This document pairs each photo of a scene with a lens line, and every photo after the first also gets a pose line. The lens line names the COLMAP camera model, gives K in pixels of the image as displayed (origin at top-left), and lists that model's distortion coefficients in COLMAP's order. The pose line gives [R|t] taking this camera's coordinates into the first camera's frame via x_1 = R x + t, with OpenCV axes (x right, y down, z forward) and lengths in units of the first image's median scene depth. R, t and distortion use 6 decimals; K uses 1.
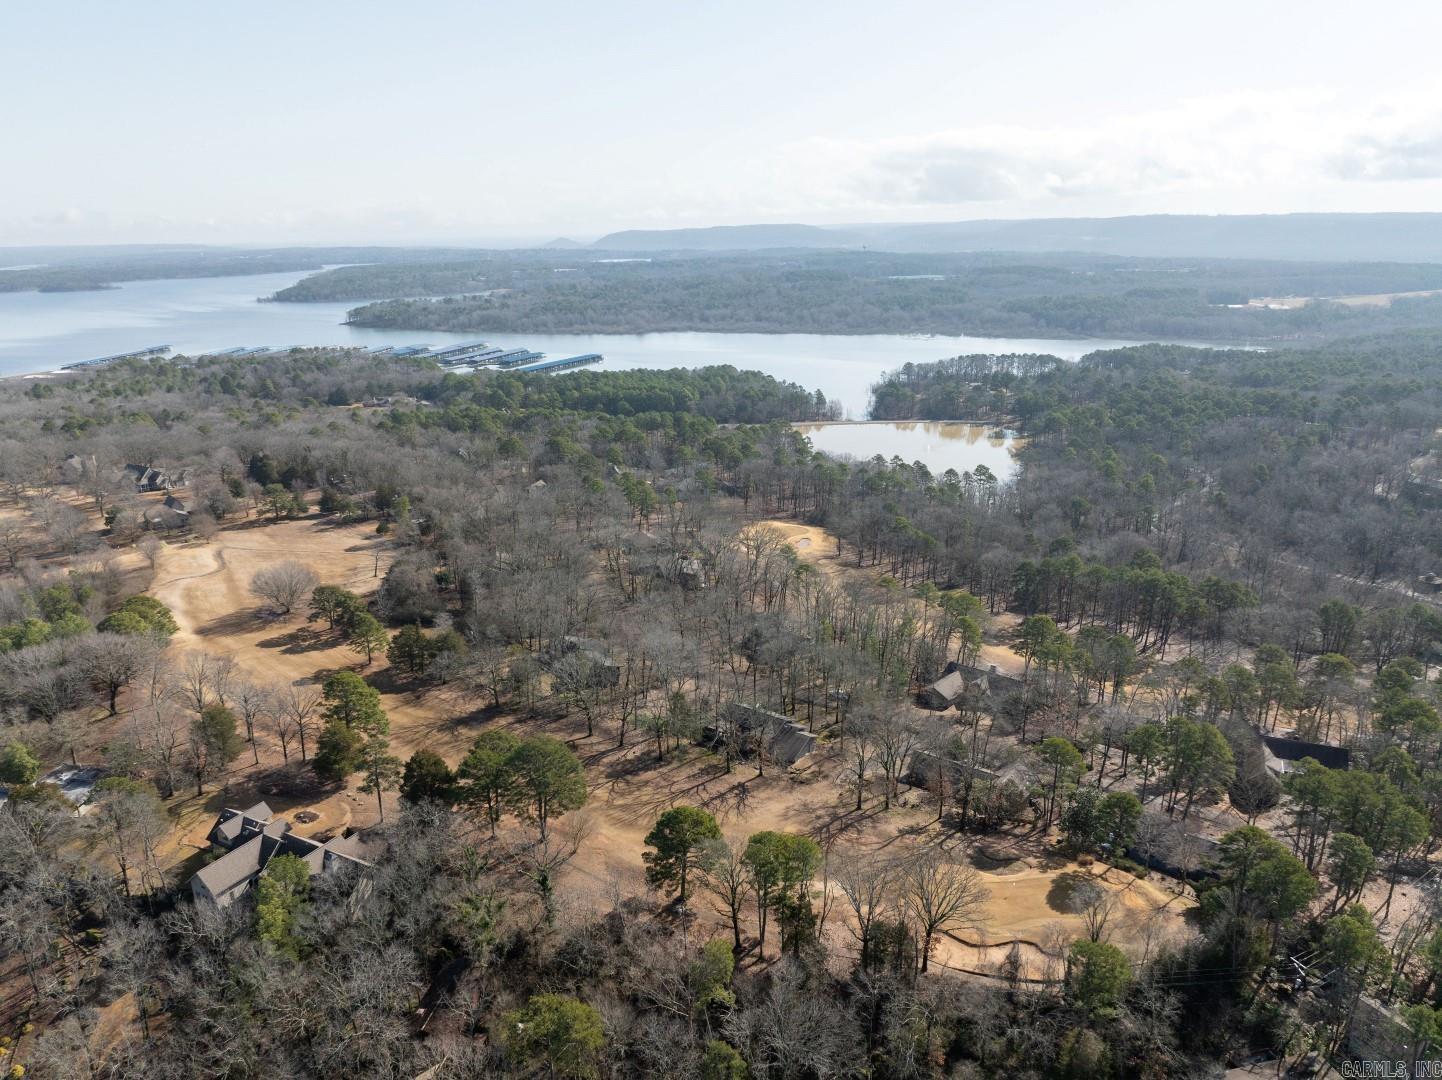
lens RADIAL K [[1018.4, 0, 720.7], [0, 1018.4, 539.6], [0, 0, 1]] dist [-0.013371, -0.005382]
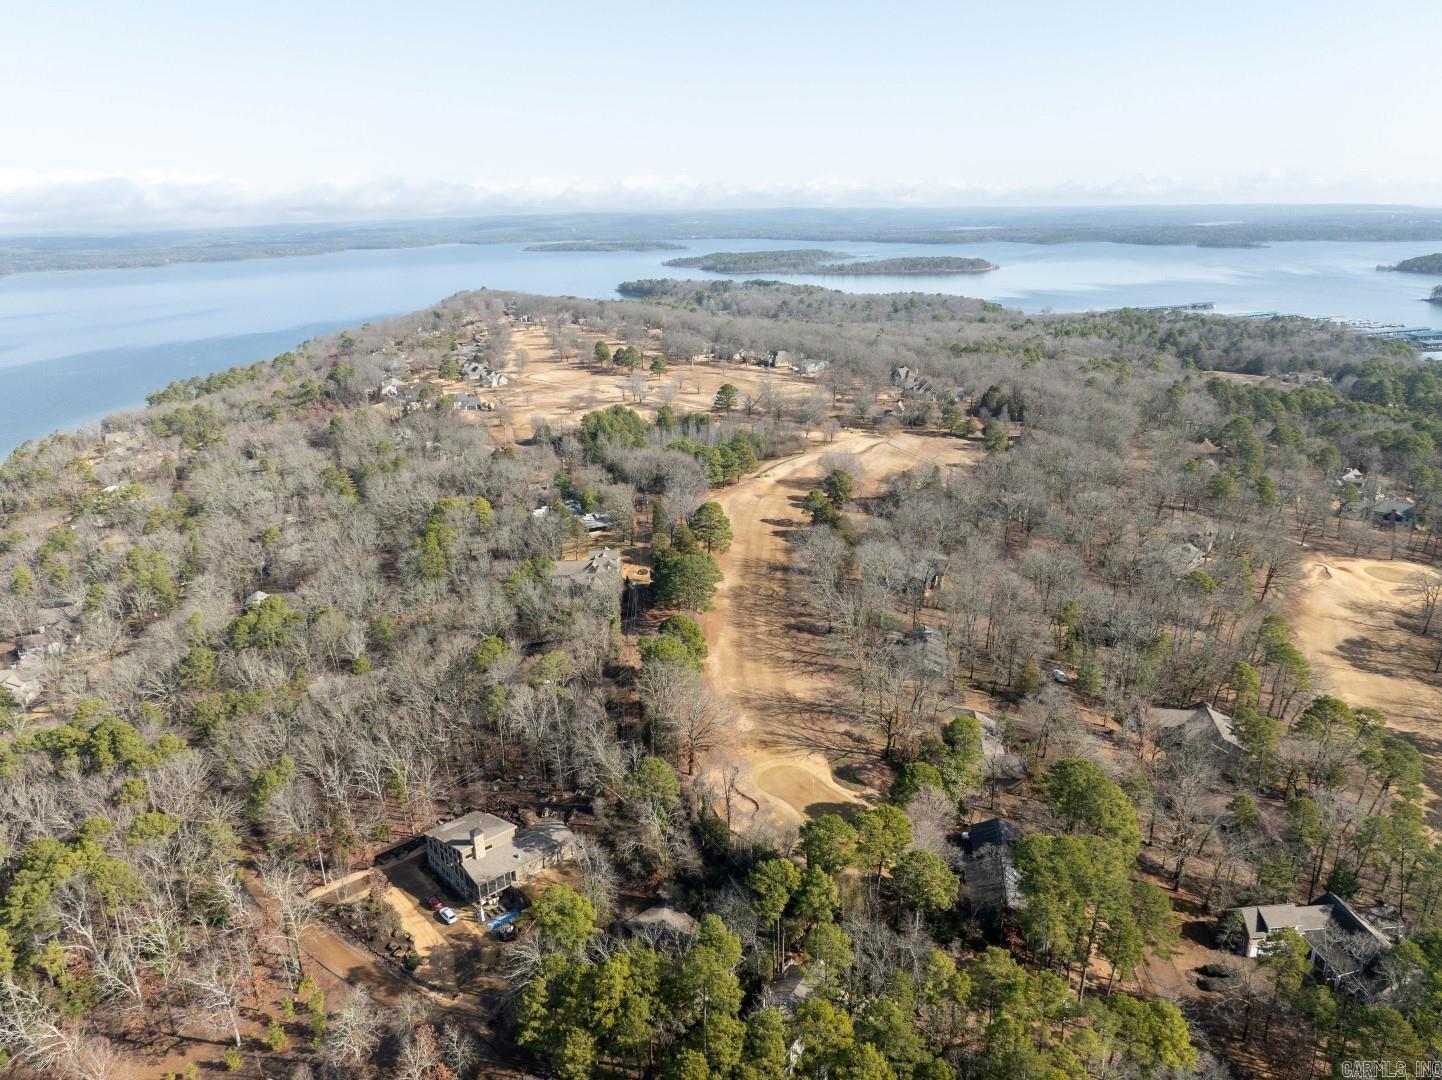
lens RADIAL K [[1018.4, 0, 721.2], [0, 1018.4, 540.7], [0, 0, 1]] dist [-0.013371, -0.005382]
pose [[0.506430, 0.280919, -0.815238, 0.124303], [-0.250094, 0.952657, 0.172912, -0.011001], [0.825216, 0.116318, 0.552710, 0.026046]]
